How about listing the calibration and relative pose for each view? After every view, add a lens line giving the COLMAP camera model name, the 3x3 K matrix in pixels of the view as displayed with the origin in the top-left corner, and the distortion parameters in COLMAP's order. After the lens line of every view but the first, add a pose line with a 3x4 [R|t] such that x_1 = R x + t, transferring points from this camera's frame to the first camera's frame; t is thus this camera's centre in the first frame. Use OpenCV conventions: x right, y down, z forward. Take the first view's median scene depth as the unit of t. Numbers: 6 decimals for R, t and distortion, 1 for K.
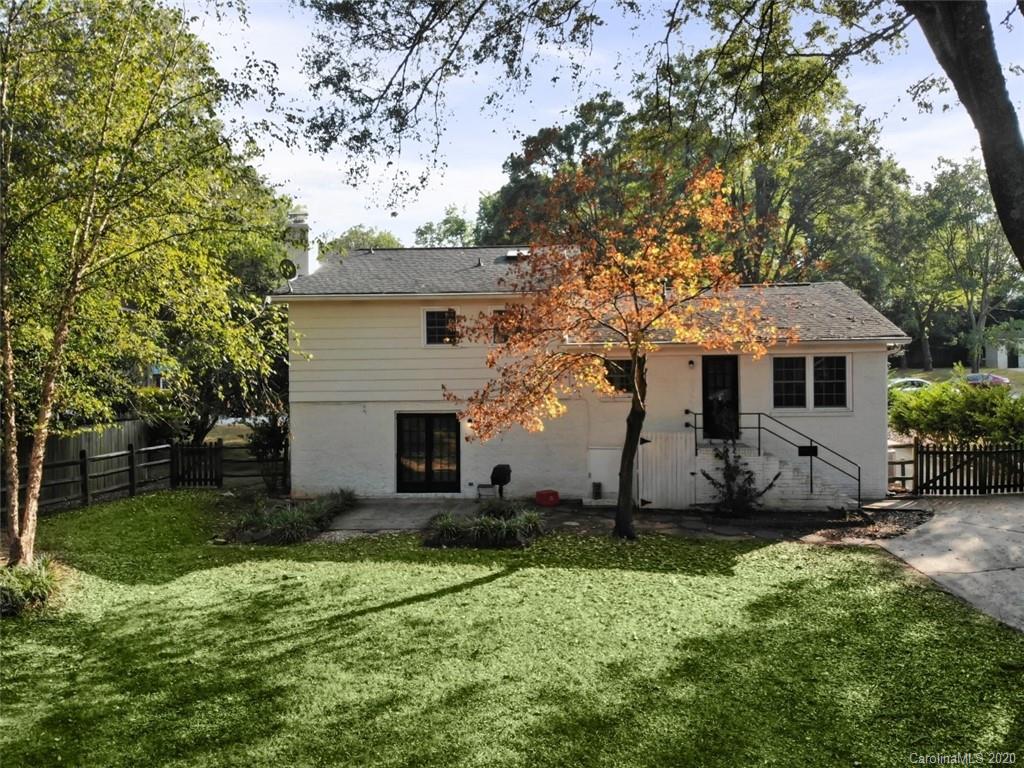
lens RADIAL K [[744.6, 0, 514.3], [0, 744.6, 380.4], [0, 0, 1]] dist [0.010121, -0.003032]
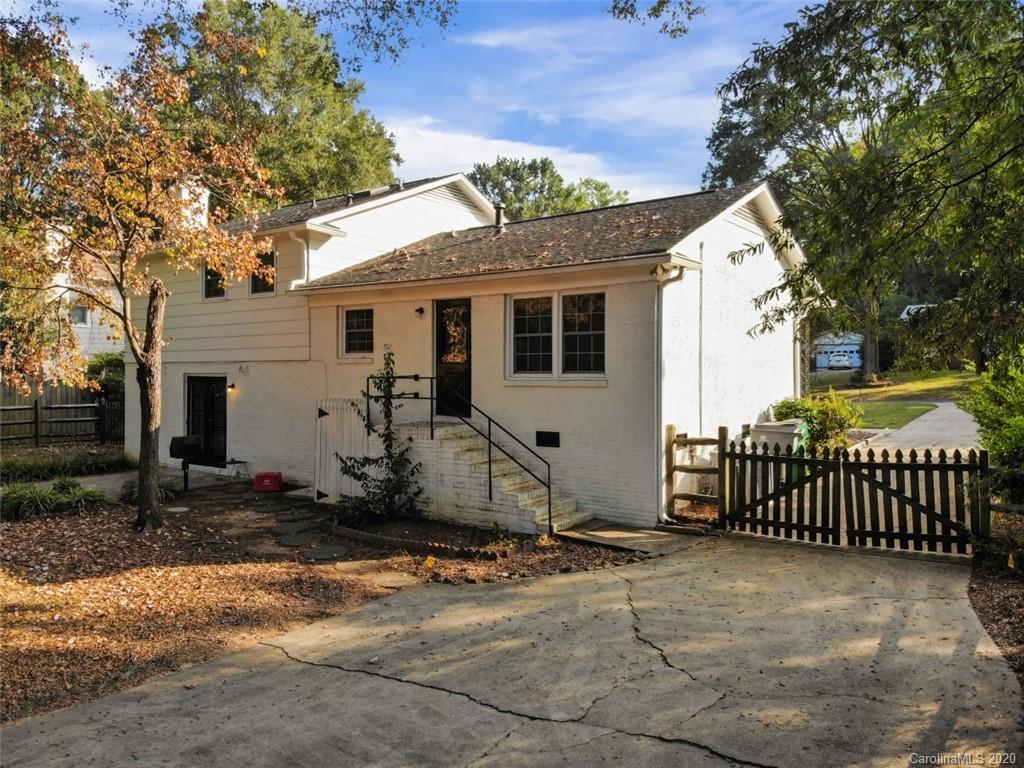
lens RADIAL K [[744.6, 0, 511.3], [0, 744.6, 379.0], [0, 0, 1]] dist [0.010121, -0.003032]
pose [[0.879354, 0.020432, -0.475731, 0.667492], [-0.029371, 0.999504, -0.011364, 0.048821], [0.475262, 0.023966, 0.879518, 0.414528]]
